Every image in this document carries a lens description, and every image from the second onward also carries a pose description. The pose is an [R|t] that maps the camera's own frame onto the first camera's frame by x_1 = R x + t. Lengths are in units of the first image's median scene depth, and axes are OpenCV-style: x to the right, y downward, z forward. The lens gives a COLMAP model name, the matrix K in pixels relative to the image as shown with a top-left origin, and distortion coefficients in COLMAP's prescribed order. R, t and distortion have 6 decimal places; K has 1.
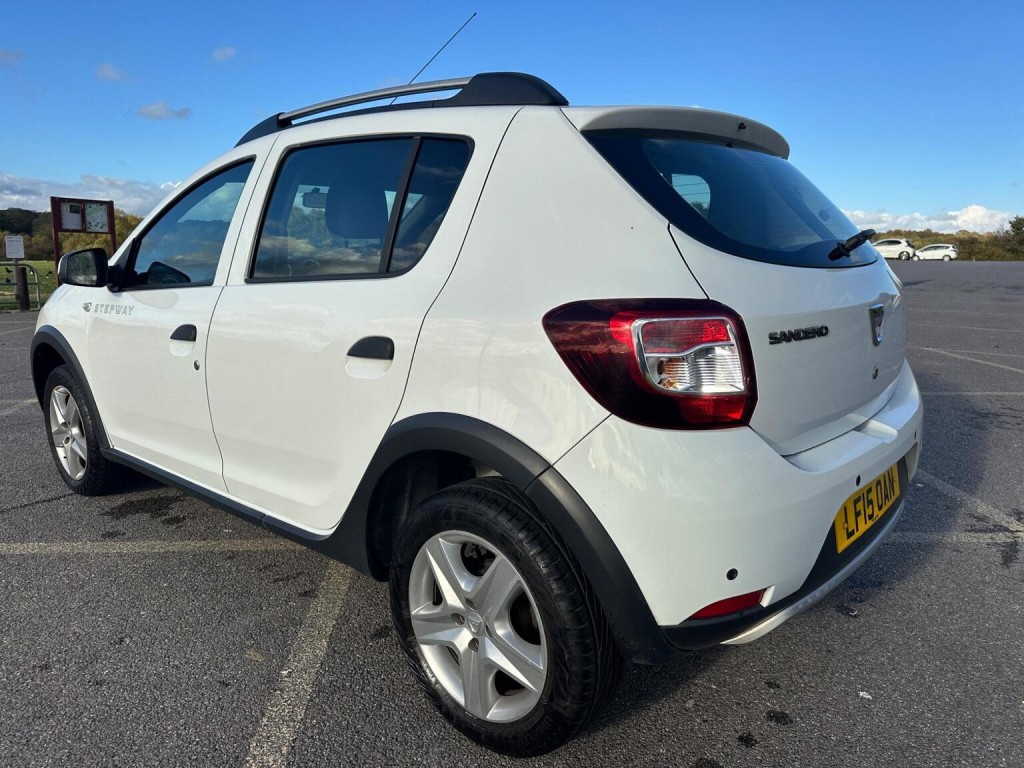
lens RADIAL K [[732.8, 0, 508.8], [0, 732.8, 382.3], [0, 0, 1]] dist [0.017719, -0.027449]
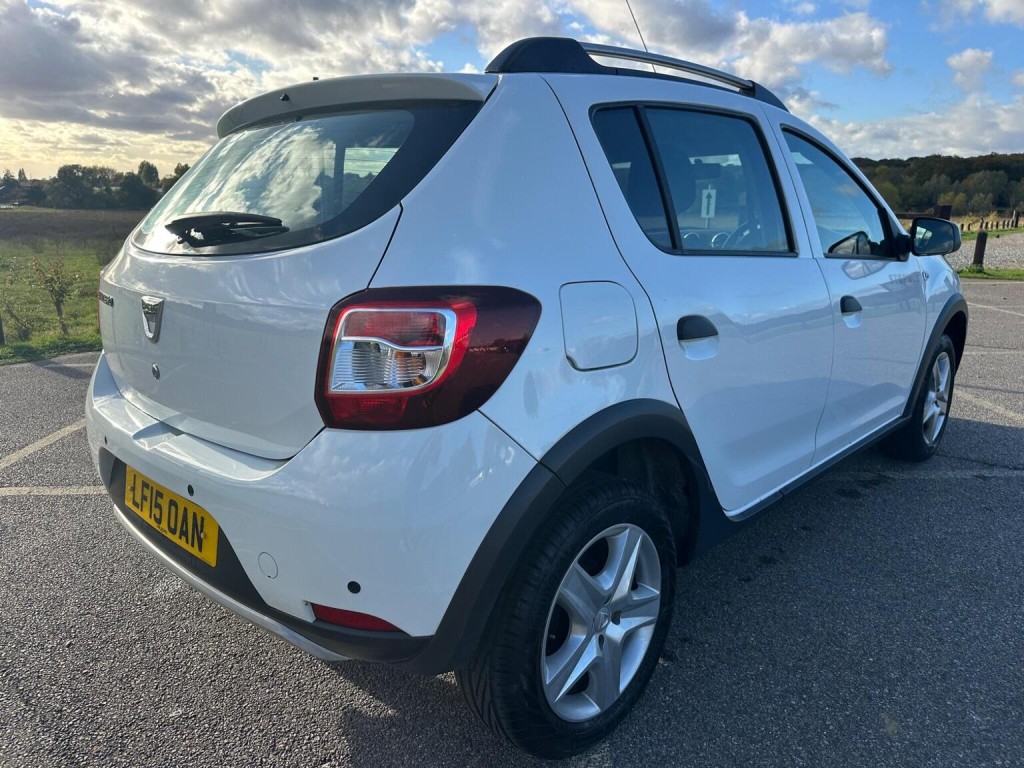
lens RADIAL K [[732.8, 0, 511.9], [0, 732.8, 396.0], [0, 0, 1]] dist [0.017719, -0.027449]
pose [[-0.039141, 0.248245, -0.967906, 1.101618], [-0.180205, 0.951013, 0.251199, -0.235861], [0.982850, 0.184254, 0.007511, 1.152531]]
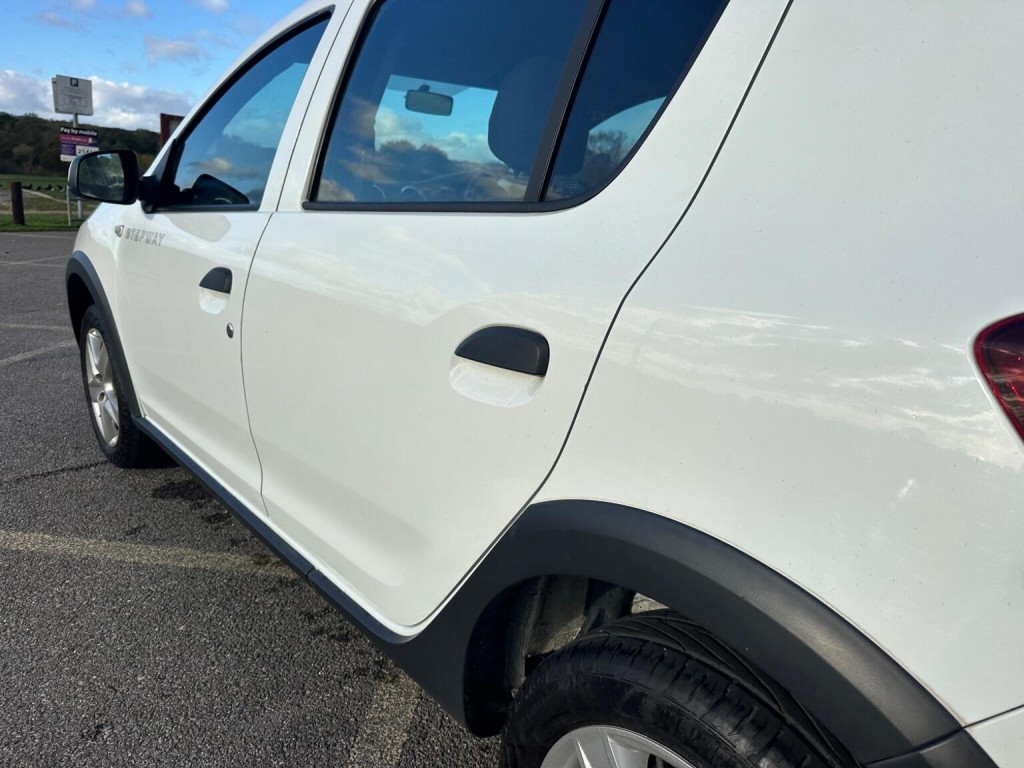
lens RADIAL K [[730.7, 0, 518.7], [0, 730.7, 387.7], [0, 0, 1]] dist [0.012049, -0.022896]
pose [[0.990206, 0.088082, -0.108324, -0.093948], [-0.079365, 0.993441, 0.082315, -0.049164], [0.114864, -0.072912, 0.990702, 0.387025]]
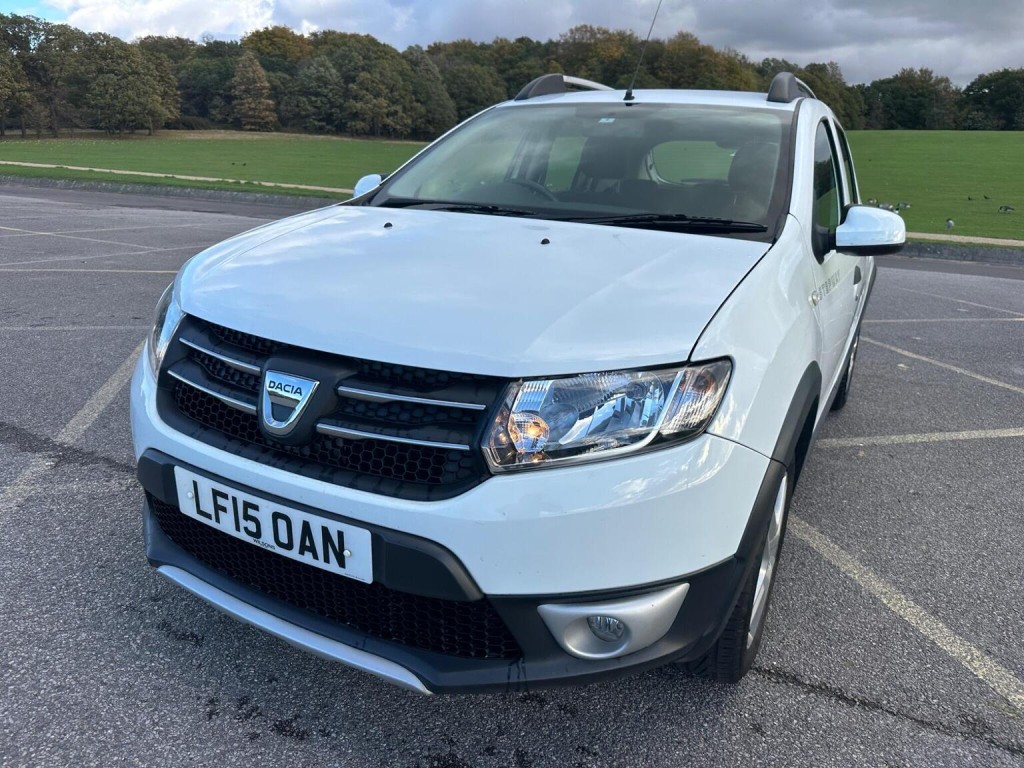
lens RADIAL K [[732.8, 0, 511.7], [0, 732.8, 386.7], [0, 0, 1]] dist [0.017719, -0.027449]
pose [[-0.228049, -0.289696, 0.929554, -1.523990], [0.136430, 0.935784, 0.325108, -0.370789], [-0.964044, 0.200960, -0.173881, 1.864763]]
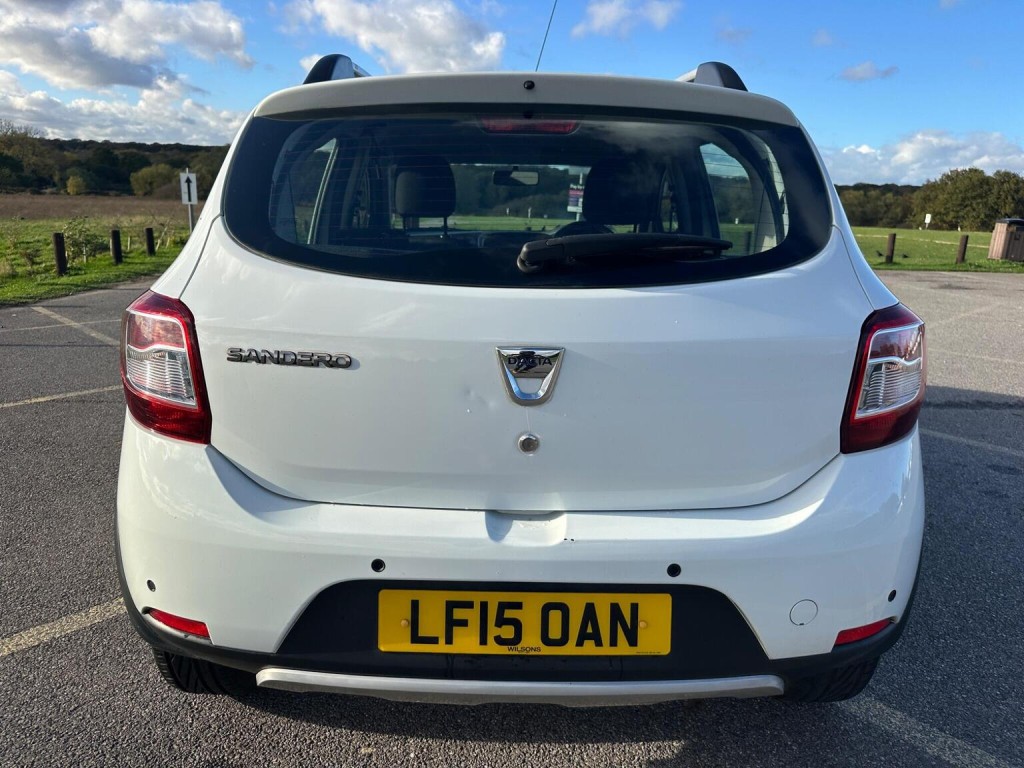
lens RADIAL K [[730.7, 0, 509.5], [0, 730.7, 384.8], [0, 0, 1]] dist [0.012049, -0.022896]
pose [[0.664952, 0.200874, -0.719367, 0.776606], [-0.164332, 0.978901, 0.121444, -0.118417], [0.728583, 0.037461, 0.683932, 0.418208]]
